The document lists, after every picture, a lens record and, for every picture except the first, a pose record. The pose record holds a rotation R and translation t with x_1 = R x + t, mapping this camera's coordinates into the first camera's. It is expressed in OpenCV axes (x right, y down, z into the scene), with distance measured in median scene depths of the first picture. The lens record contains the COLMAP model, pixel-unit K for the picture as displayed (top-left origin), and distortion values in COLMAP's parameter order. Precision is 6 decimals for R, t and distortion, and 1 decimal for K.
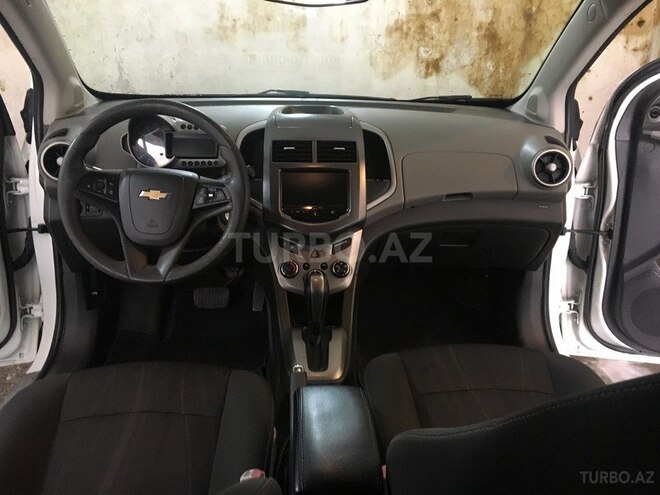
lens RADIAL K [[555.6, 0, 330.0], [0, 555.6, 247.5], [0, 0, 1]] dist [0.084275, -0.104457]
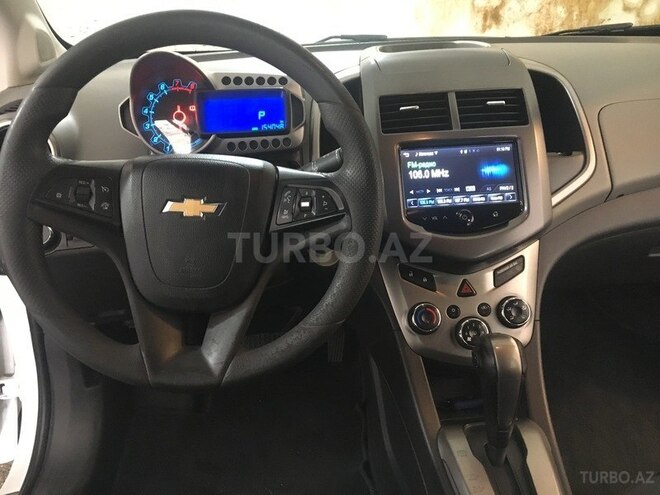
lens RADIAL K [[561.4, 0, 348.3], [0, 561.4, 244.0], [0, 0, 1]] dist [0.080138, -0.120363]
pose [[0.997987, -0.063143, 0.005866, -0.148345], [0.062986, 0.997726, 0.023996, -0.055804], [-0.007368, -0.023578, 0.999695, 0.414585]]
